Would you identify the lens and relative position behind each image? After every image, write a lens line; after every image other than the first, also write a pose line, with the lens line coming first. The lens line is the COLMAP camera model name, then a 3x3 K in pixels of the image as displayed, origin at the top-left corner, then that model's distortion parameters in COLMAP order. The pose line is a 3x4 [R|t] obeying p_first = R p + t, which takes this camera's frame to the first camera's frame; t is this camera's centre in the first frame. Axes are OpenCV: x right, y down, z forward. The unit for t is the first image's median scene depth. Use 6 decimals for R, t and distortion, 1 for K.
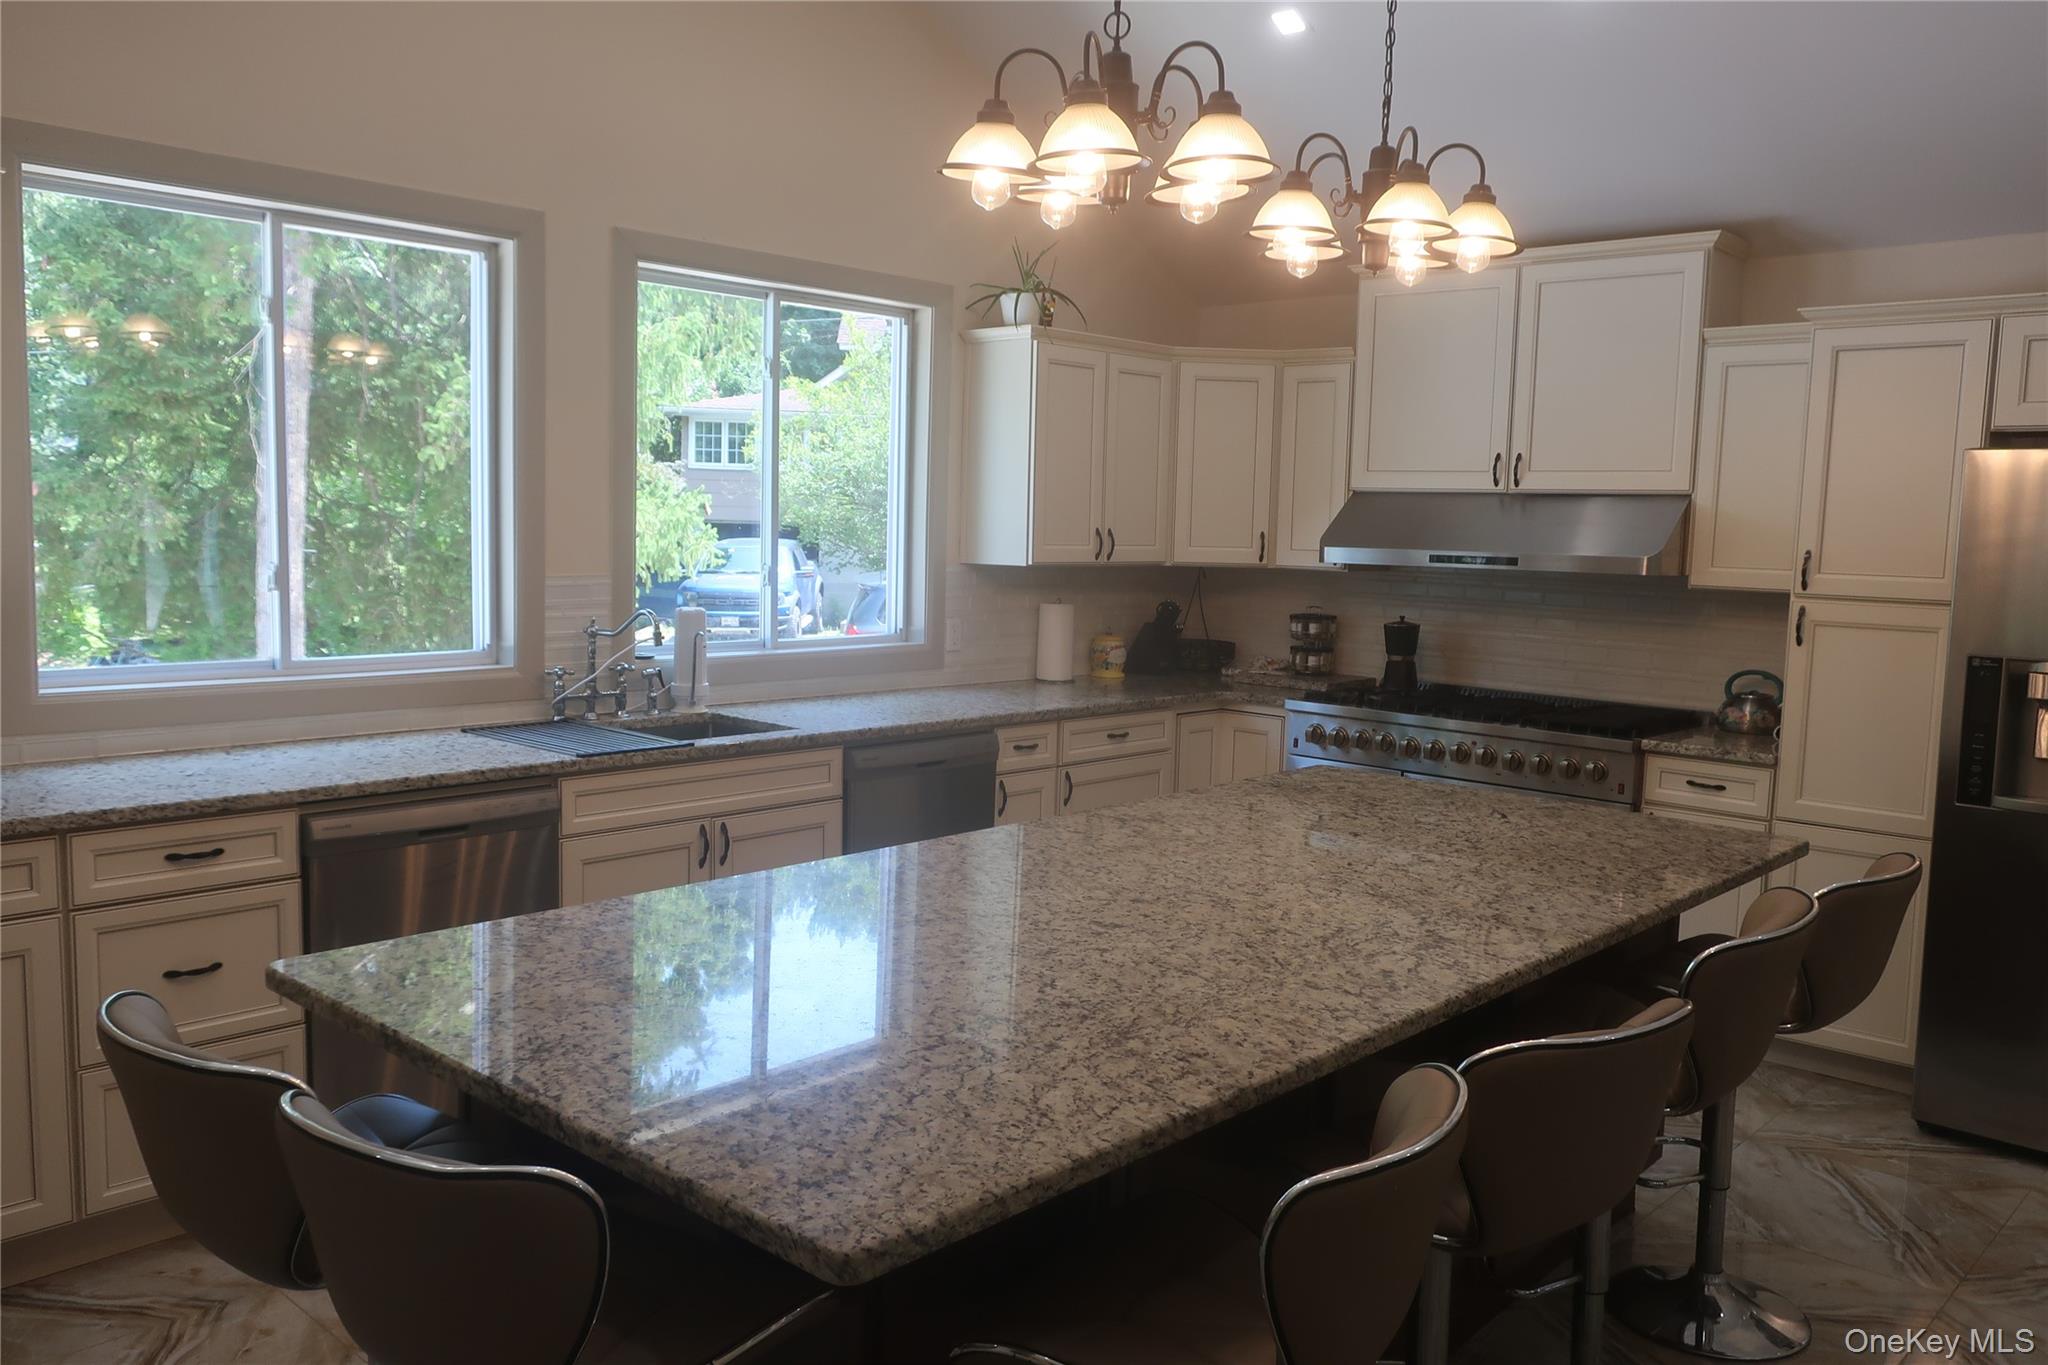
lens RADIAL K [[1610.6, 0, 1003.7], [0, 1610.6, 681.8], [0, 0, 1]] dist [-0.004824, -0.001606]
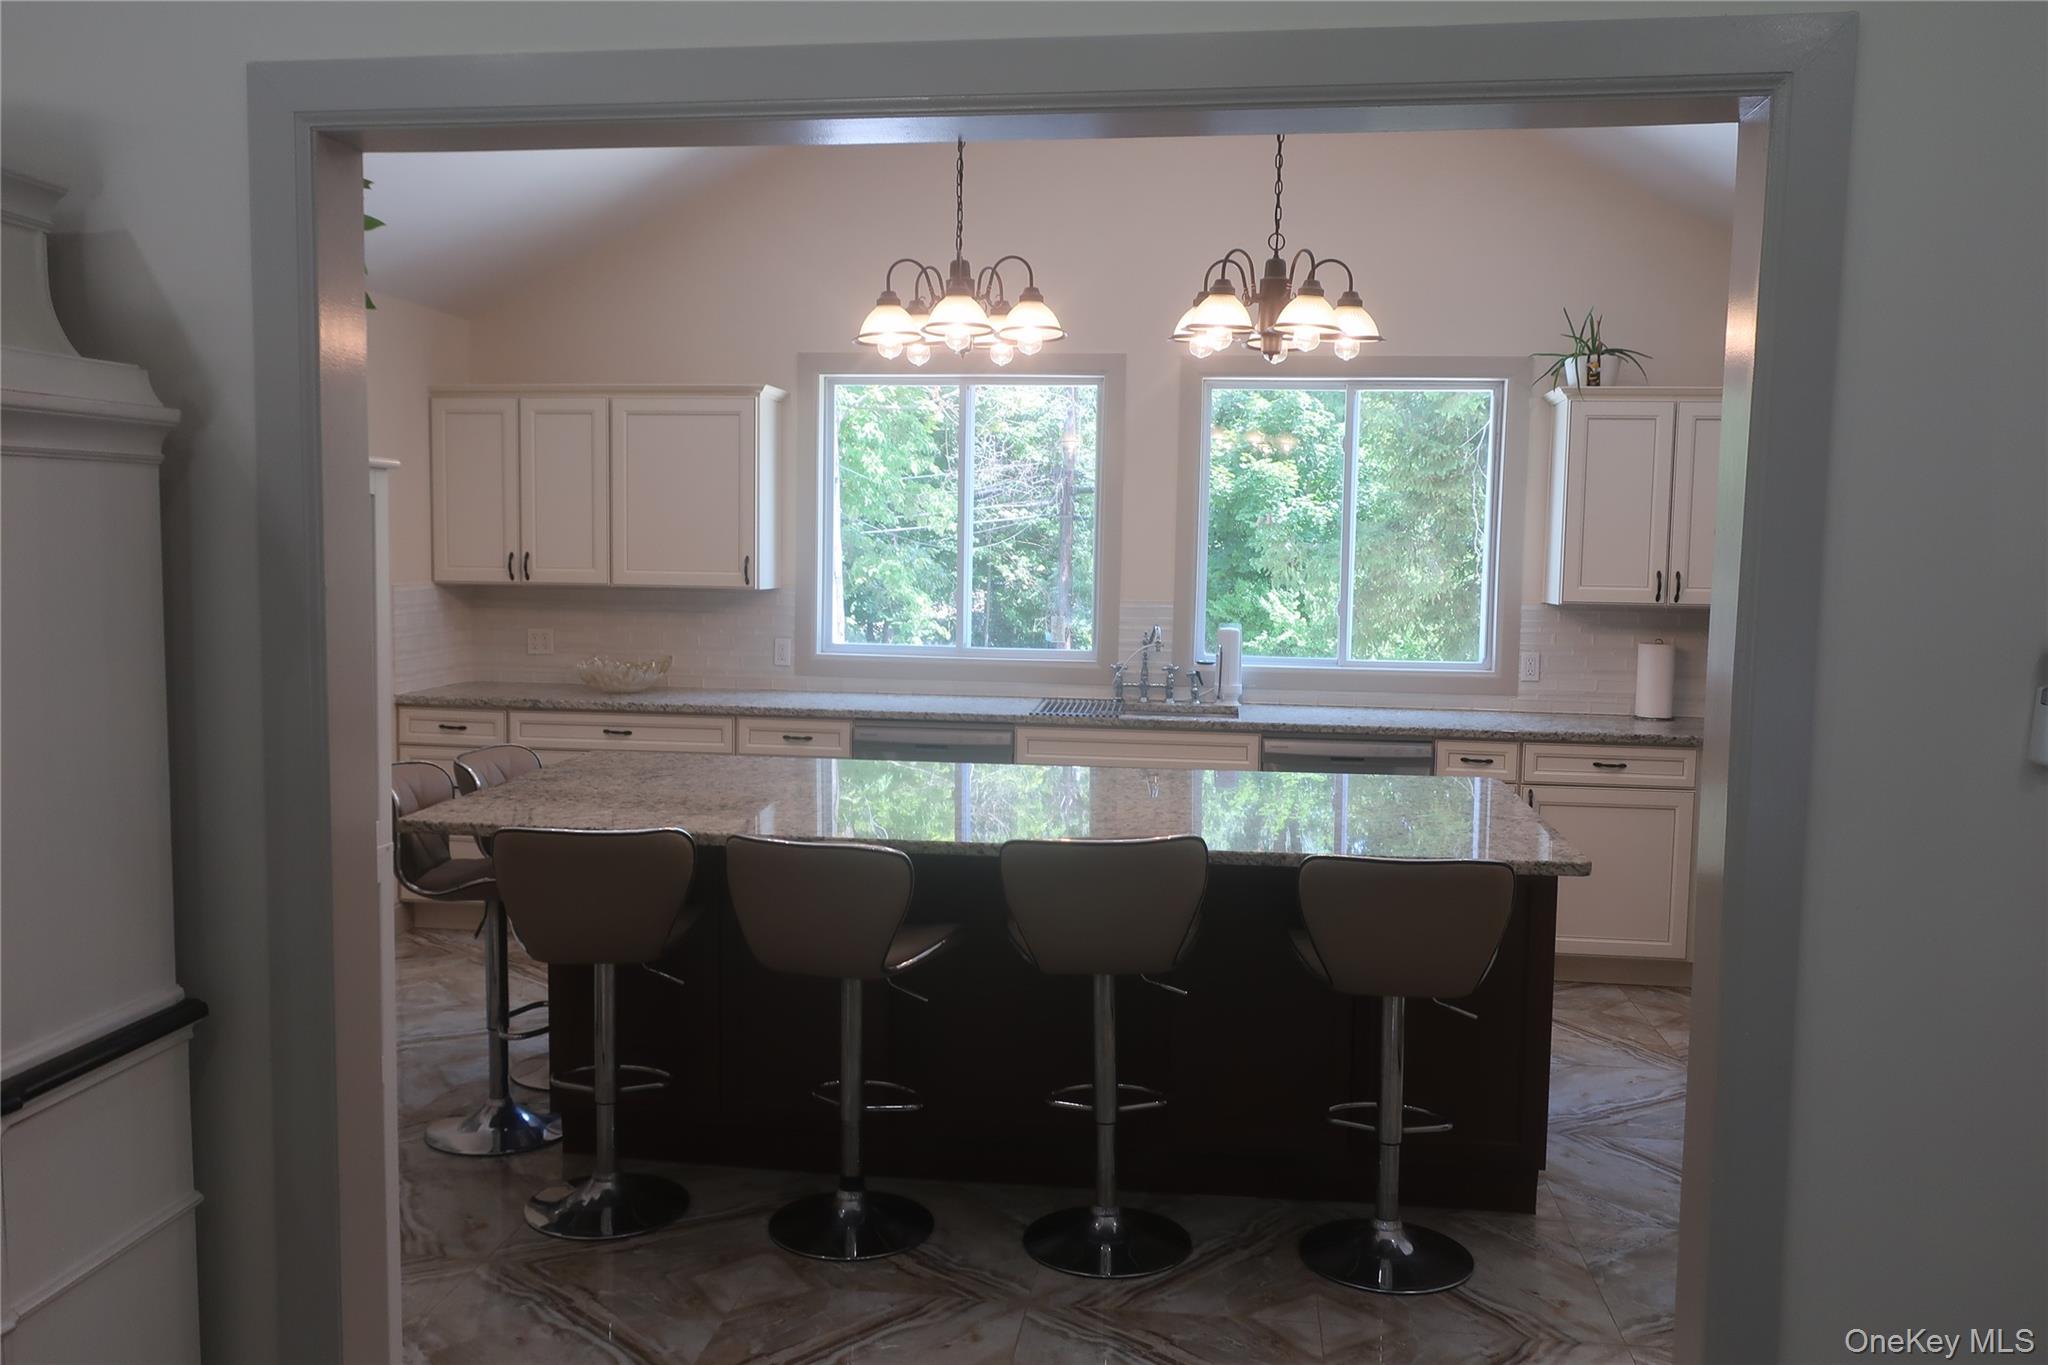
lens RADIAL K [[1610.6, 0, 1003.7], [0, 1610.6, 681.8], [0, 0, 1]] dist [-0.004824, -0.001606]
pose [[0.572809, 0.056945, -0.817709, 0.813592], [-0.085308, 0.996308, 0.009624, 0.002242], [0.815238, 0.064244, 0.575552, 0.072241]]
